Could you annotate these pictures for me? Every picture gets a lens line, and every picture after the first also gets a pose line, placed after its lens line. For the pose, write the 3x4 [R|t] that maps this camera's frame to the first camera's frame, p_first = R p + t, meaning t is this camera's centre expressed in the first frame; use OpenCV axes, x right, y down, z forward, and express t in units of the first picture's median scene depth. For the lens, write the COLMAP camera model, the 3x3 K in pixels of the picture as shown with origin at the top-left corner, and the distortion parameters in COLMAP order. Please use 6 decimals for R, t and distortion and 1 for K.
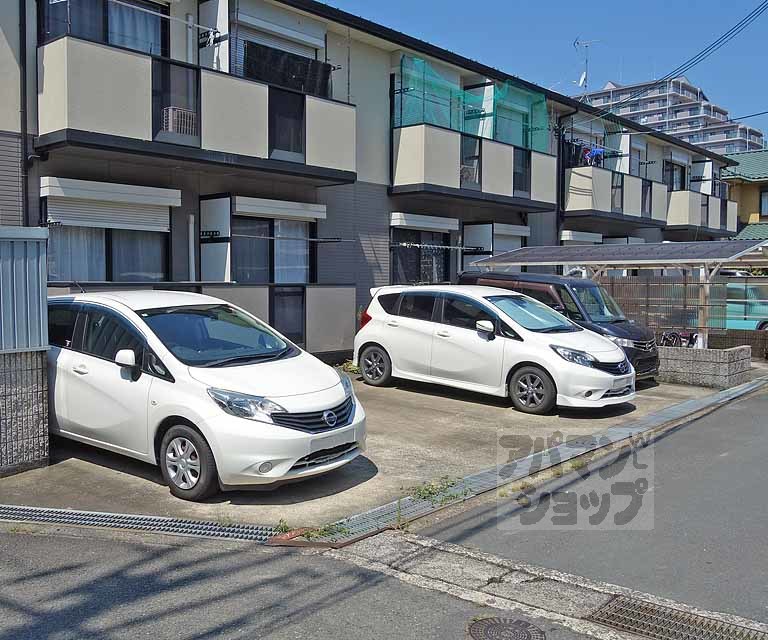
lens RADIAL K [[782.1, 0, 370.8], [0, 782.1, 318.0], [0, 0, 1]] dist [-0.026623, 0.002537]
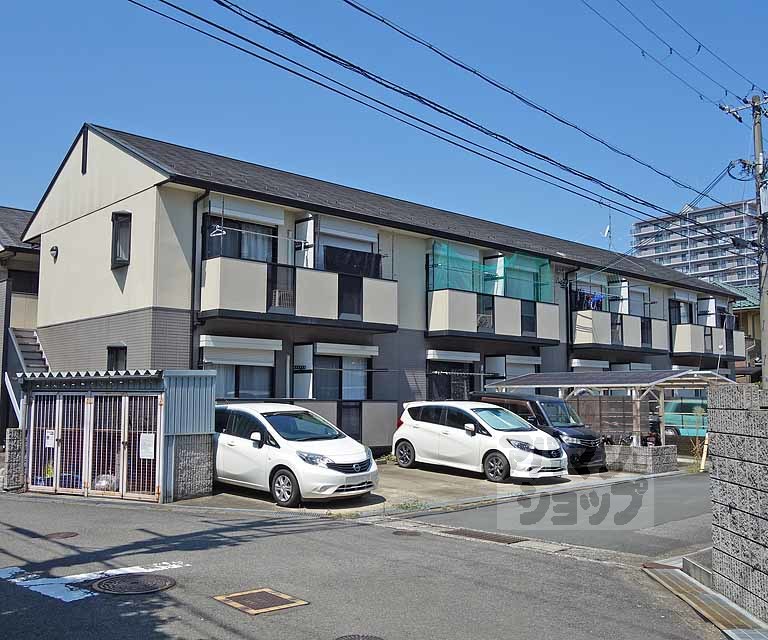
lens RADIAL K [[785.1, 0, 395.2], [0, 785.1, 322.4], [0, 0, 1]] dist [-0.022052, -0.001305]
pose [[0.996685, -0.004381, -0.081238, 0.111841], [-0.007318, 0.989673, -0.143154, 0.025635], [0.081026, 0.143274, 0.986361, -0.542495]]
